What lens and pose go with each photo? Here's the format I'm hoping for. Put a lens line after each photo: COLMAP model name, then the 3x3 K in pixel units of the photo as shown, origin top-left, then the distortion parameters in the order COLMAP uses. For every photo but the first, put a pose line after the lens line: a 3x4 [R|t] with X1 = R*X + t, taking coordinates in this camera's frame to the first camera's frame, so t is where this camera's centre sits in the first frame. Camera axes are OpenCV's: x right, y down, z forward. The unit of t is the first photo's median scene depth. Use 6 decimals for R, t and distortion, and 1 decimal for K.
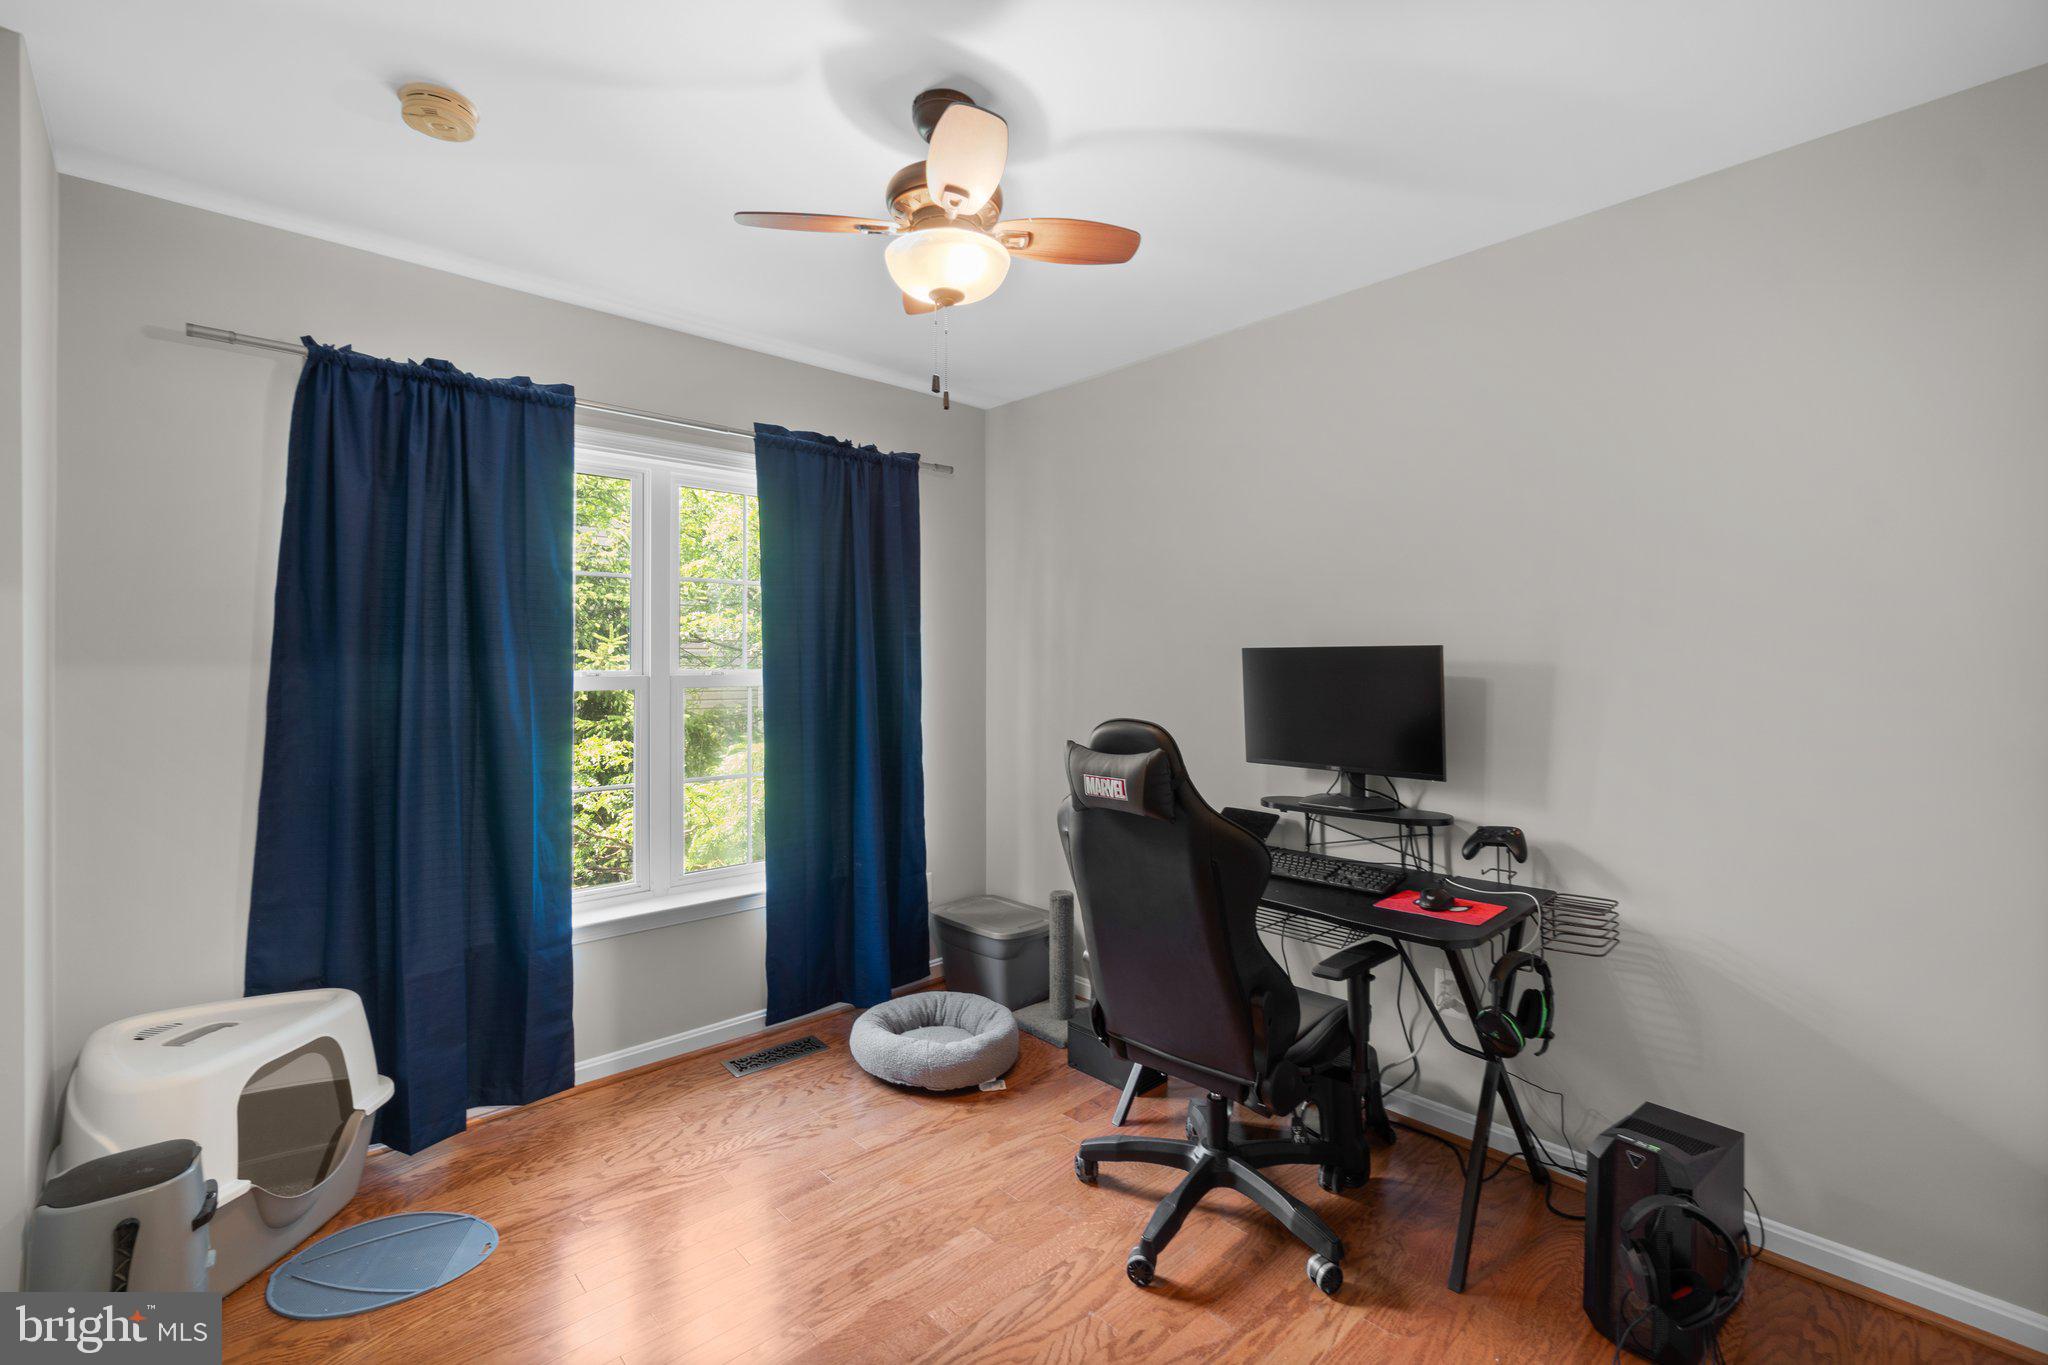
lens RADIAL K [[888.6, 0, 1016.6], [0, 888.6, 676.5], [0, 0, 1]] dist [0.001036, 0.000175]
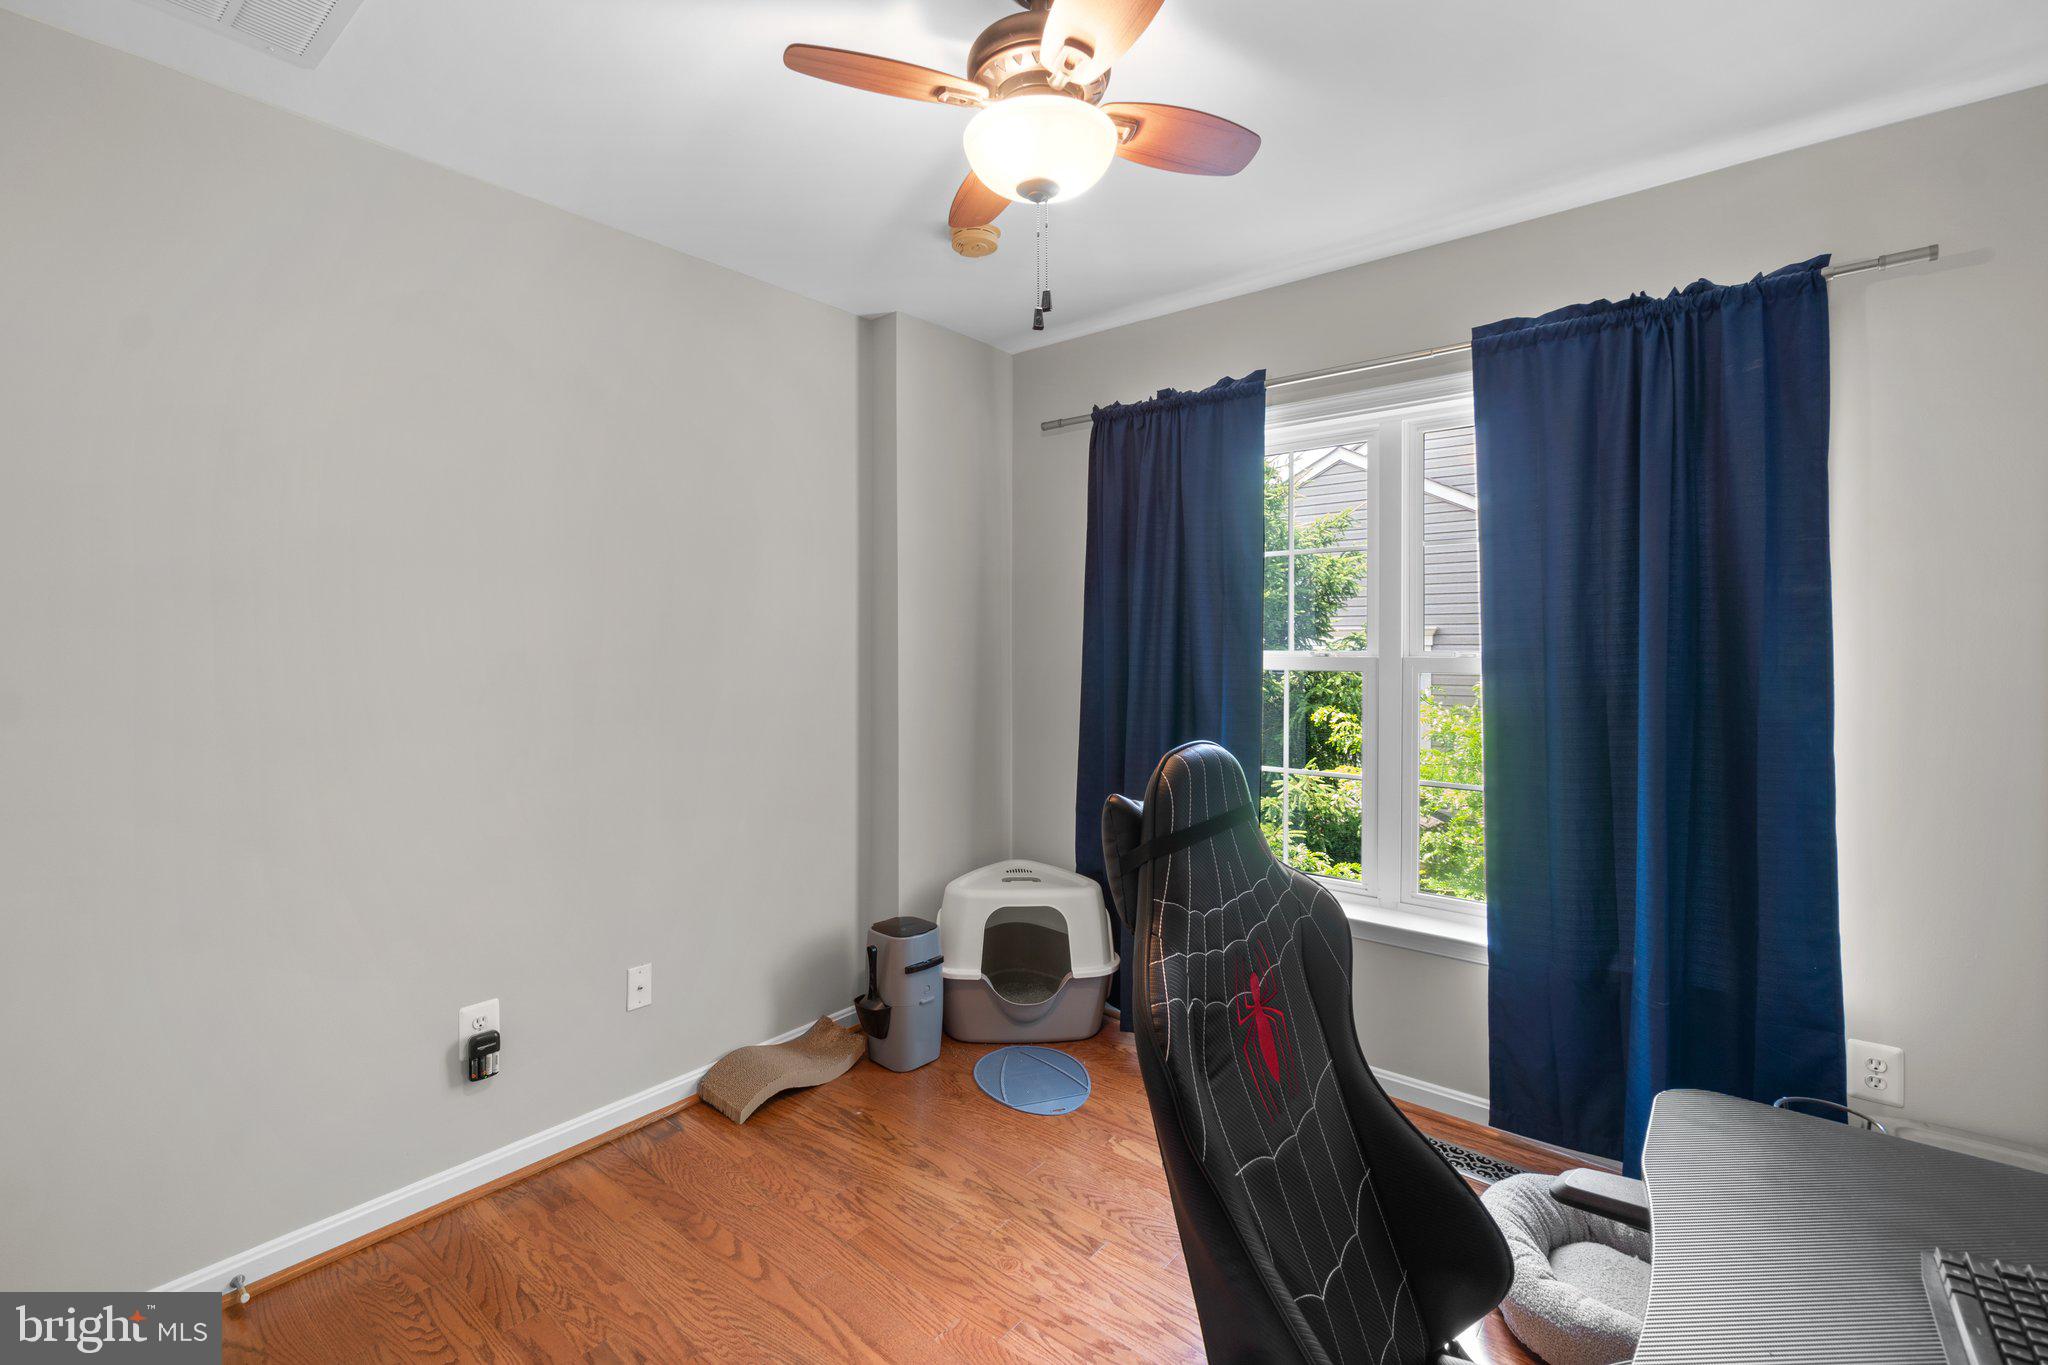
lens RADIAL K [[920.6, 0, 1022.6], [0, 920.6, 660.8], [0, 0, 1]] dist [0.000641, 0.000189]
pose [[0.133507, 0.019708, -0.990852, 0.509868], [-0.015410, 0.999723, 0.017809, -0.008640], [0.990928, 0.012892, 0.133773, 0.588963]]
